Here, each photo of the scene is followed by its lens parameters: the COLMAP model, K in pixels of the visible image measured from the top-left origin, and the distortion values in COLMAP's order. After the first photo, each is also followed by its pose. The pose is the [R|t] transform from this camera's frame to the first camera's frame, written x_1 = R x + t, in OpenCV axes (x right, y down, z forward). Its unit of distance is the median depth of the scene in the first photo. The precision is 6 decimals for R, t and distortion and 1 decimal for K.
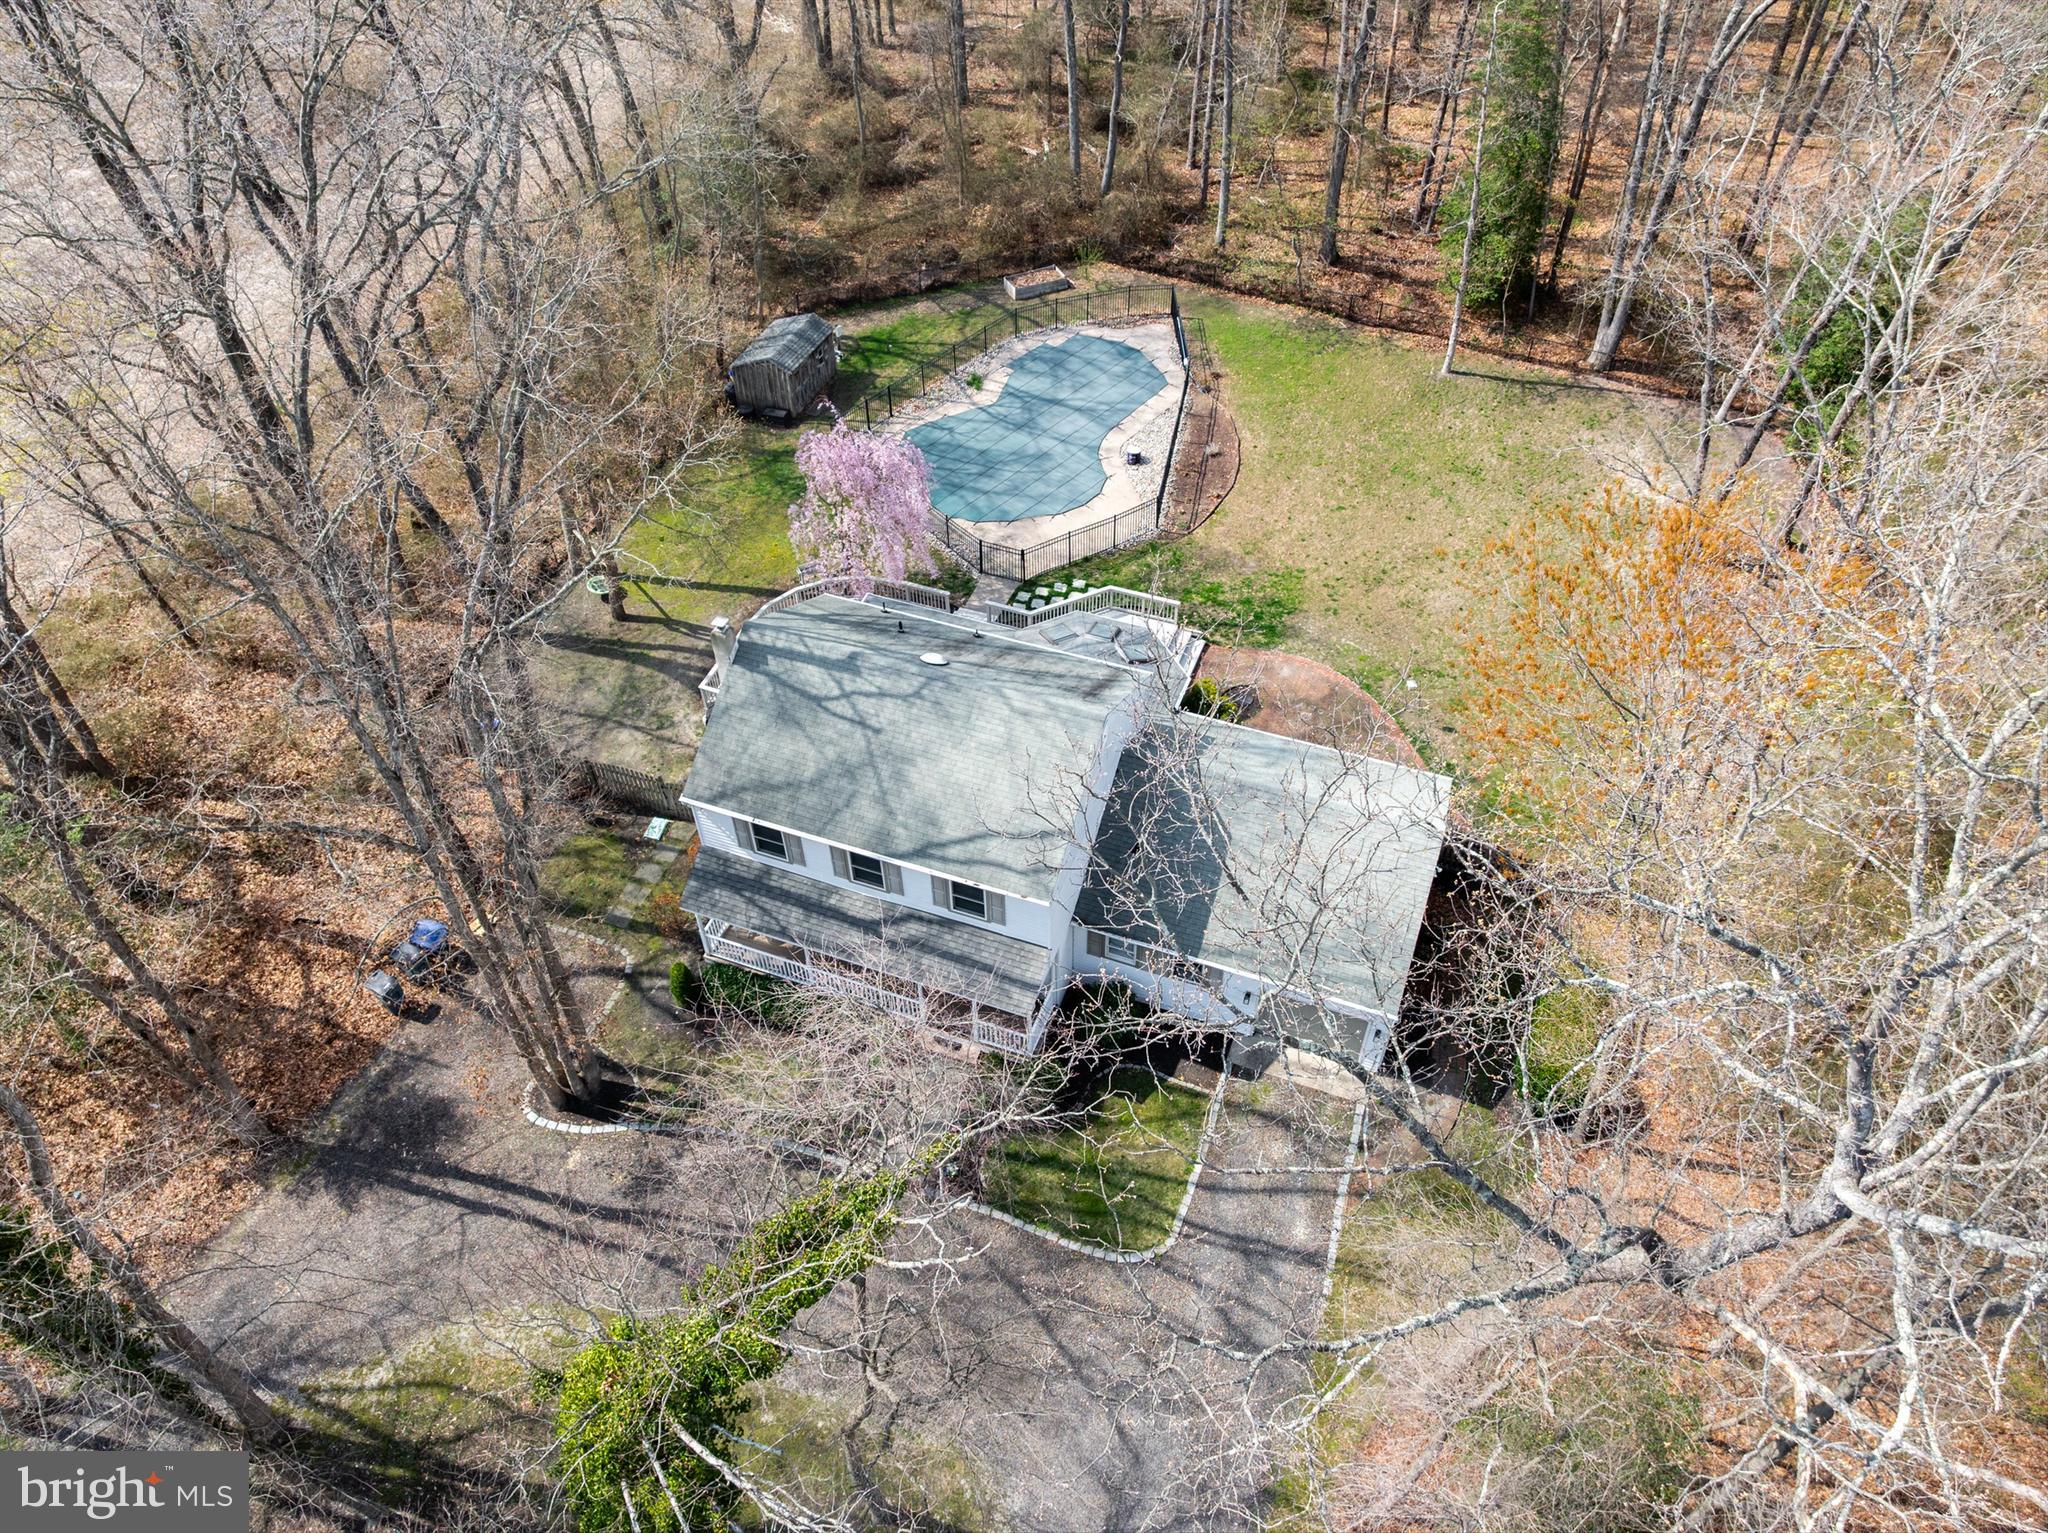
lens RADIAL K [[1417.7, 0, 1024.0], [0, 1417.7, 766.5], [0, 0, 1]] dist [-0.043061, -0.000212]
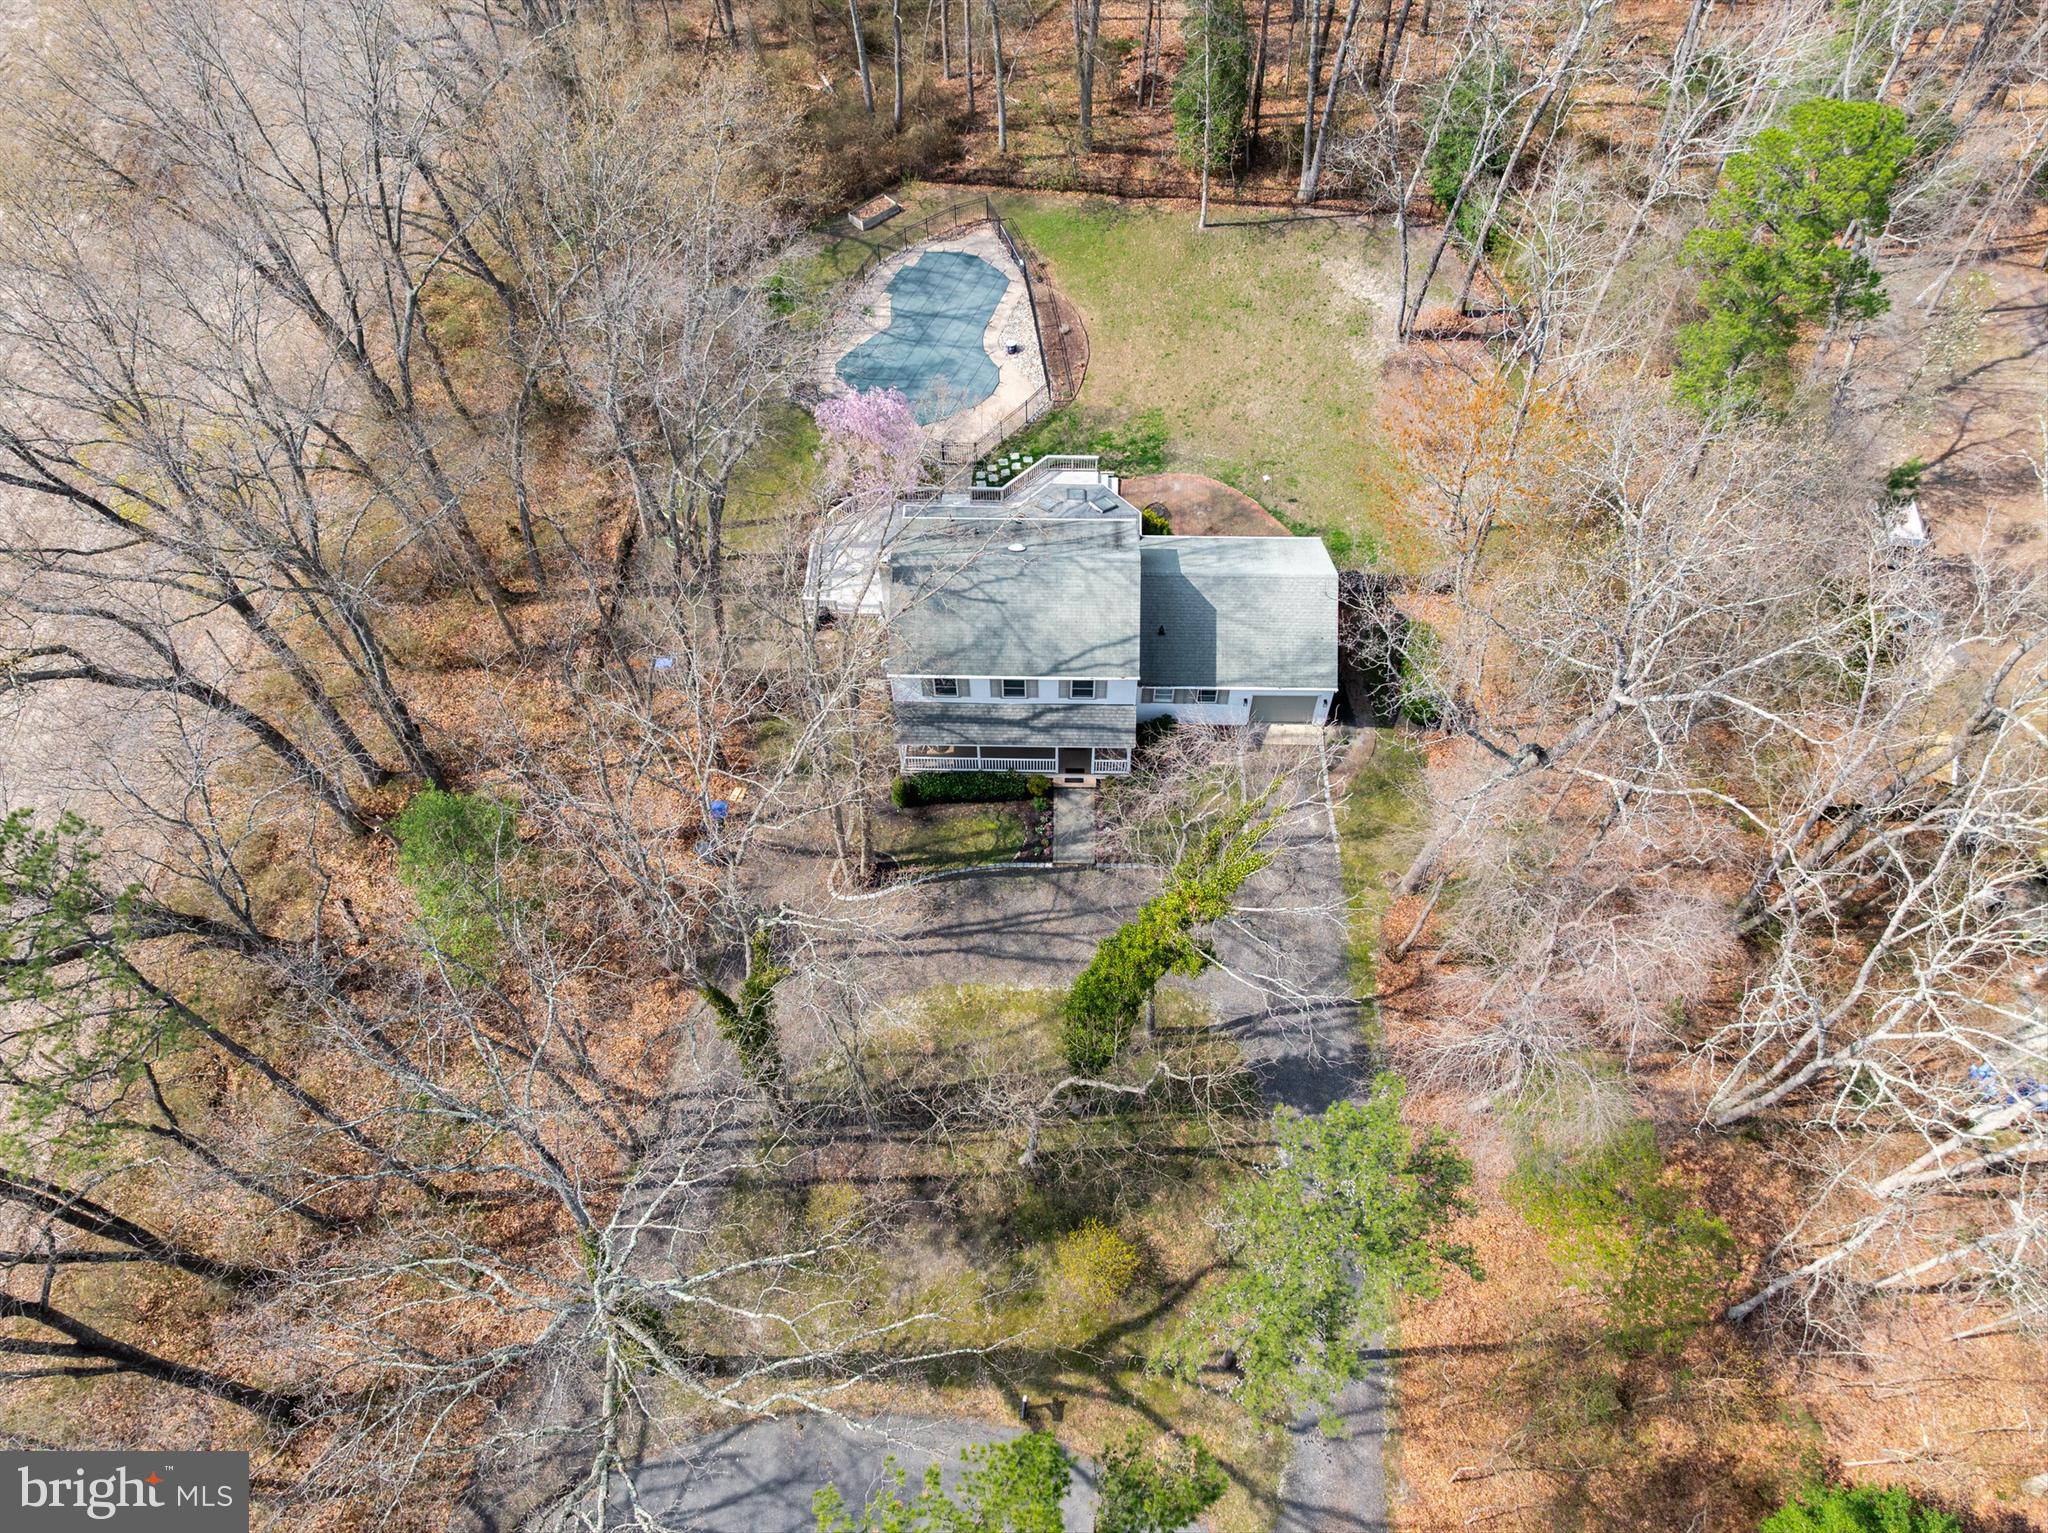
lens RADIAL K [[1417.7, 0, 1024.0], [0, 1417.7, 766.5], [0, 0, 1]] dist [-0.043061, -0.000212]
pose [[0.944776, -0.273966, 0.179835, -0.263861], [0.240541, 0.952410, 0.187232, -0.089192], [-0.222572, -0.133635, 0.965714, -0.354370]]
